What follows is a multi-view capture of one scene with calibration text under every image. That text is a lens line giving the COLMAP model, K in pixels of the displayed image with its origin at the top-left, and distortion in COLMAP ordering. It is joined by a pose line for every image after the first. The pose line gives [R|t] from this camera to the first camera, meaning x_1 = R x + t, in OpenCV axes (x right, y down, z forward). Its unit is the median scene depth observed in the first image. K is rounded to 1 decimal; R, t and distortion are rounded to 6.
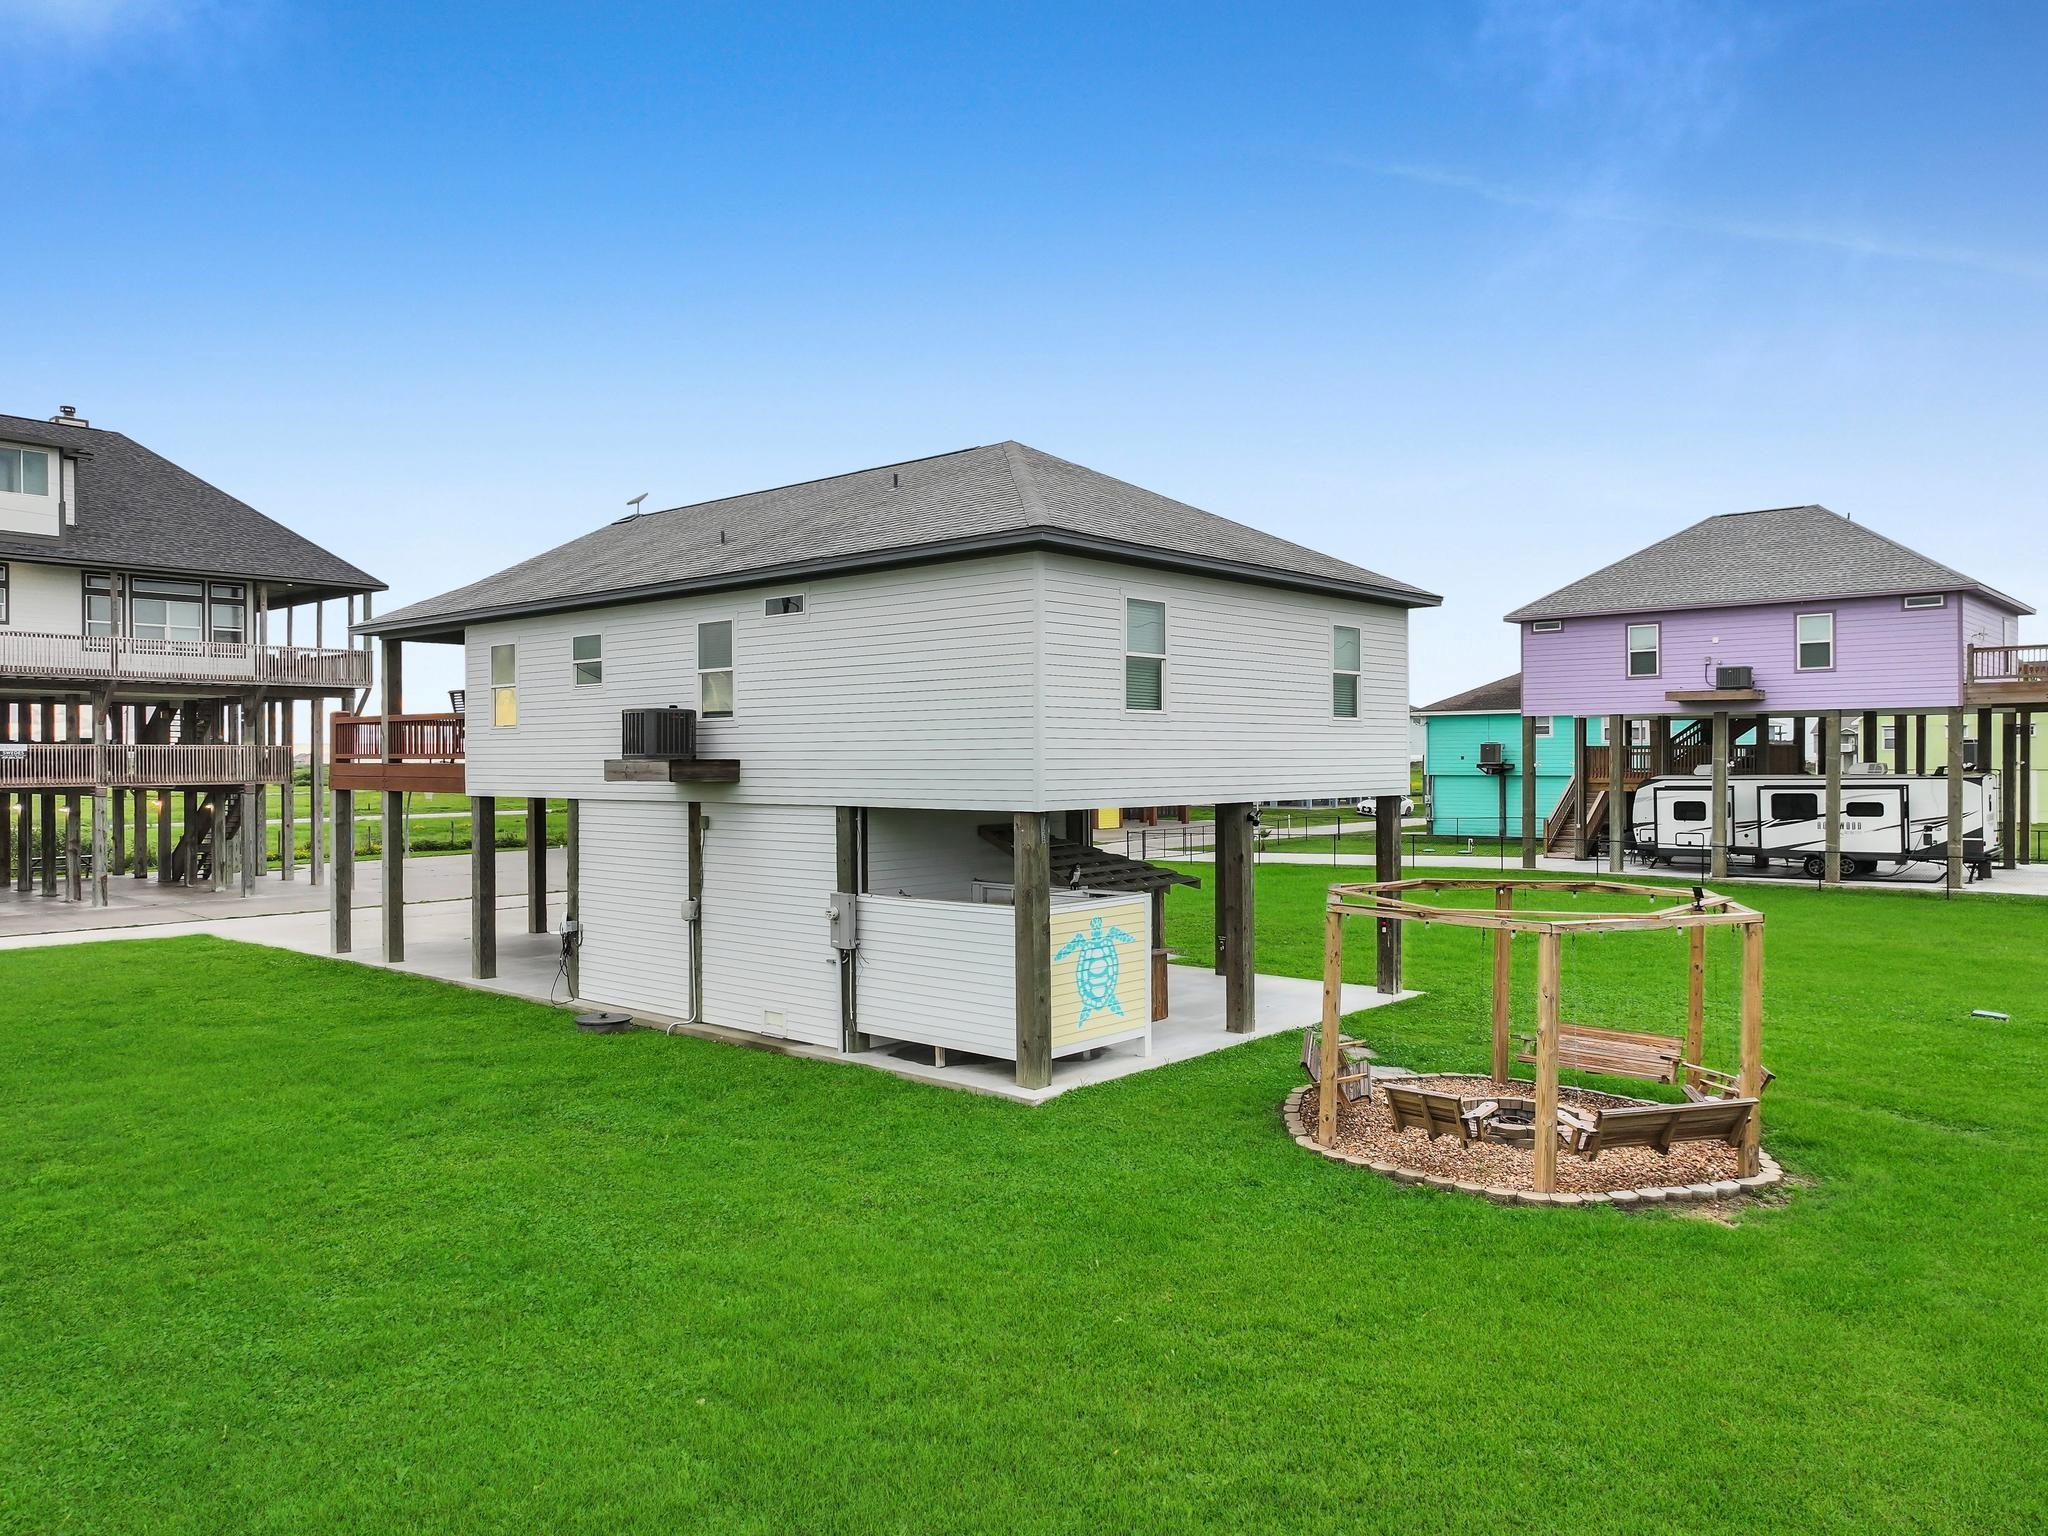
lens RADIAL K [[1446.7, 0, 1024.0], [0, 1446.7, 768.0], [0, 0, 1]] dist [0.008837, 0.000794]
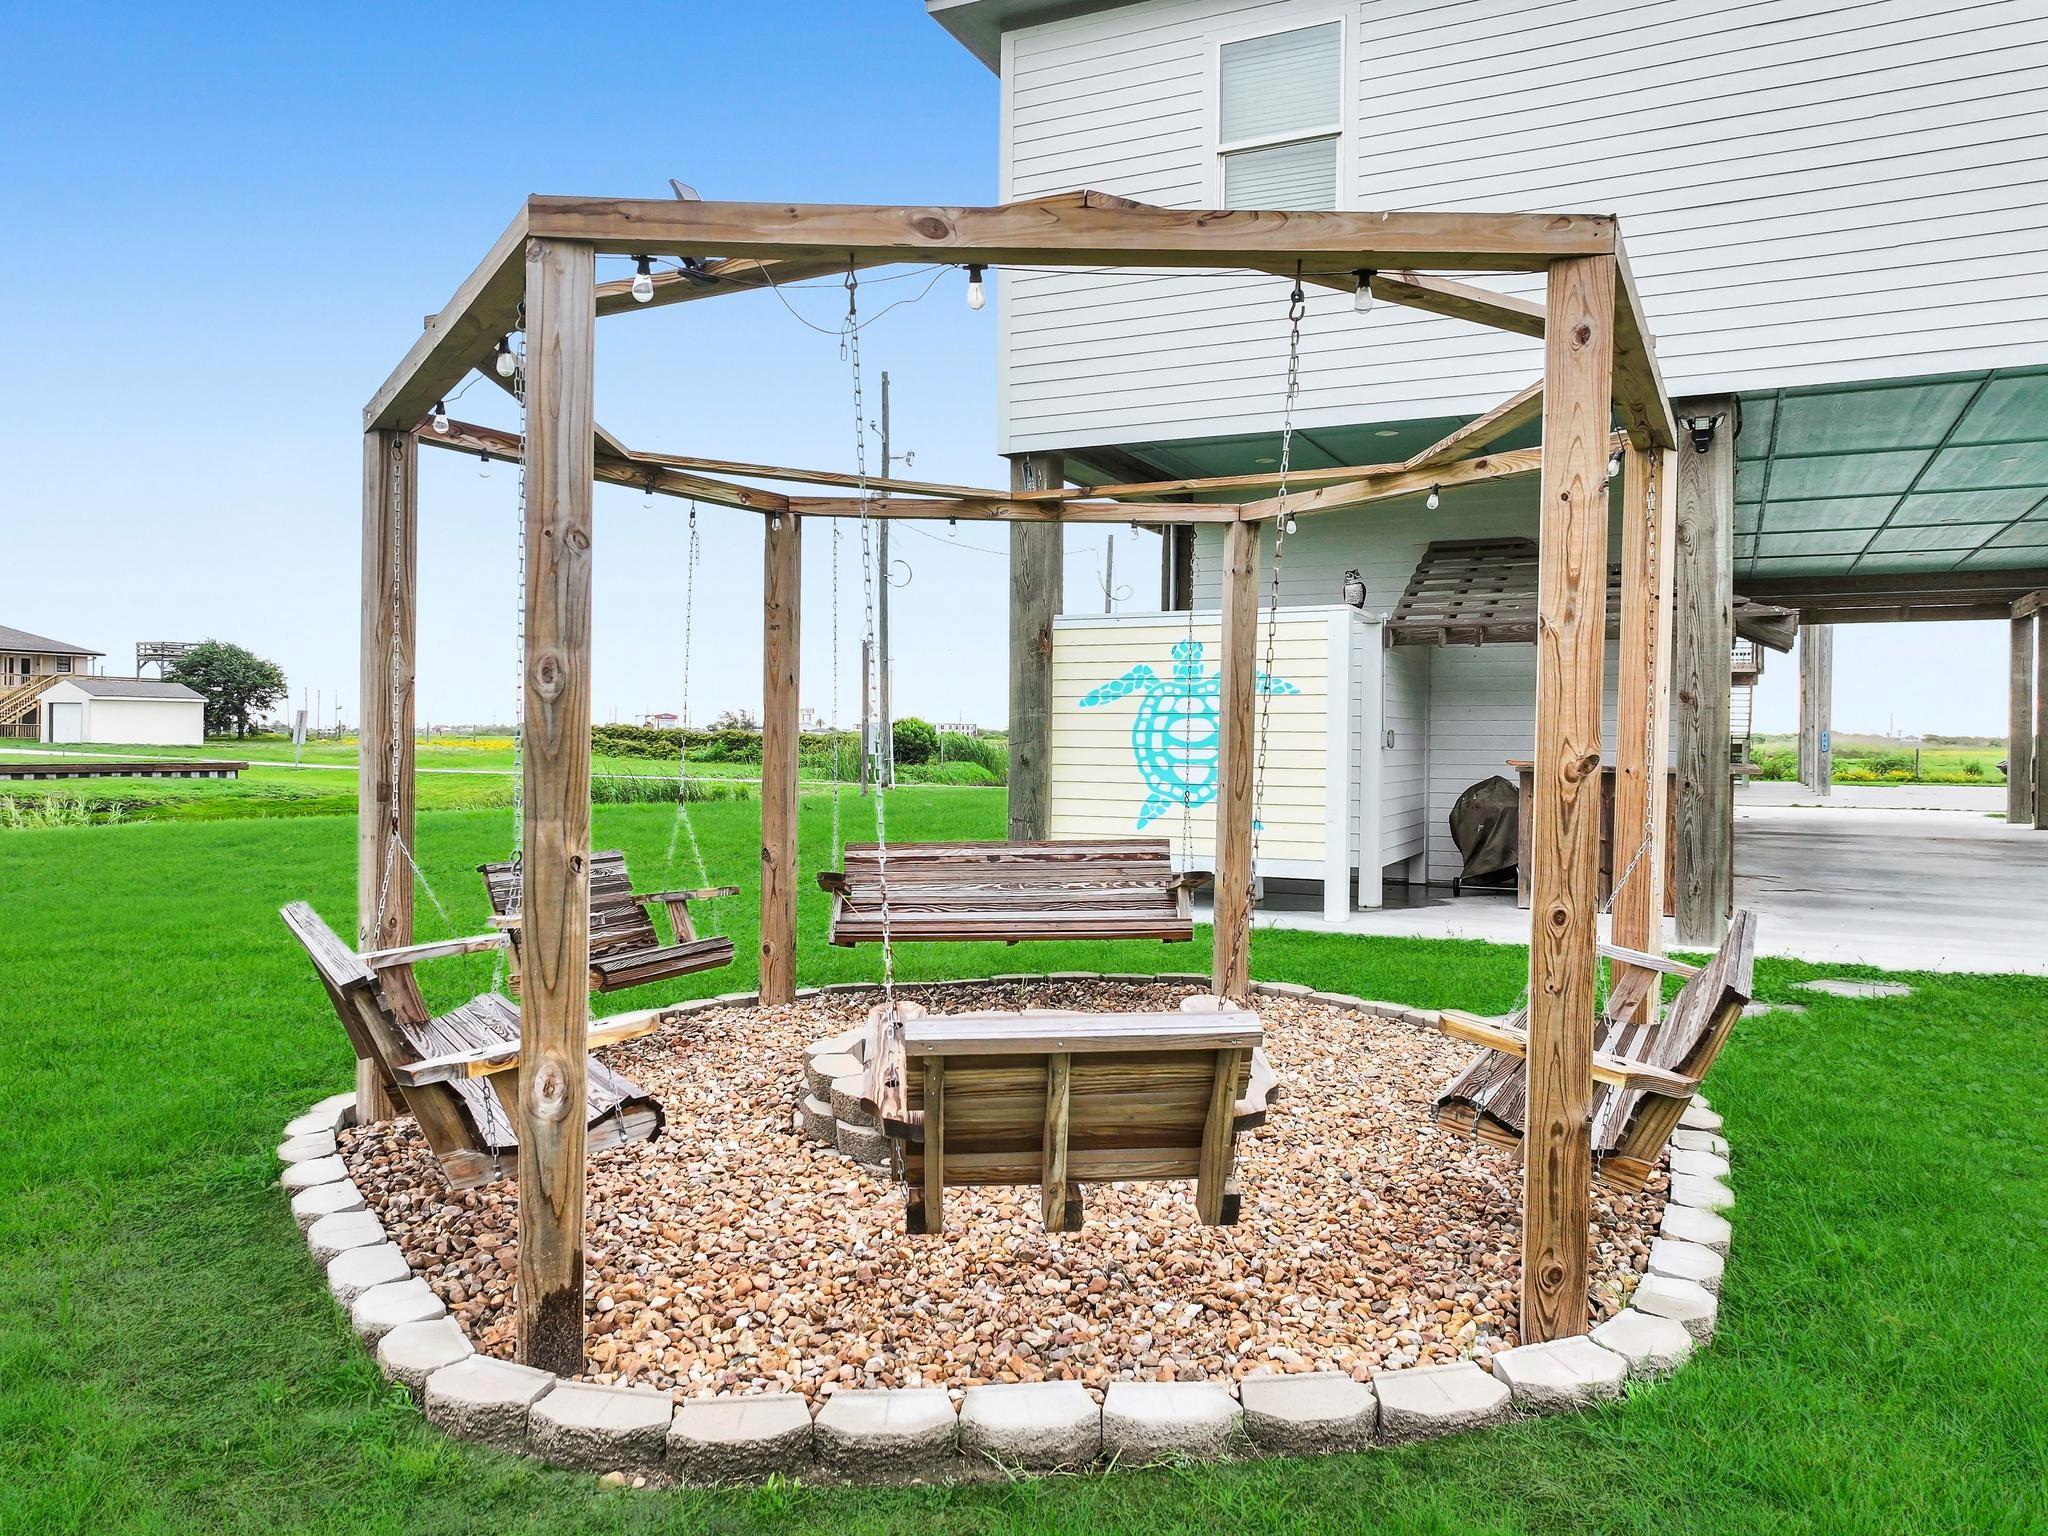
lens RADIAL K [[1446.7, 0, 1024.0], [0, 1446.7, 768.0], [0, 0, 1]] dist [0.008837, 0.000794]
pose [[0.272742, 0.024707, -0.961770, 0.581423], [-0.016081, 0.999648, 0.021120, 0.143829], [0.961953, 0.009706, 0.273043, 0.797667]]
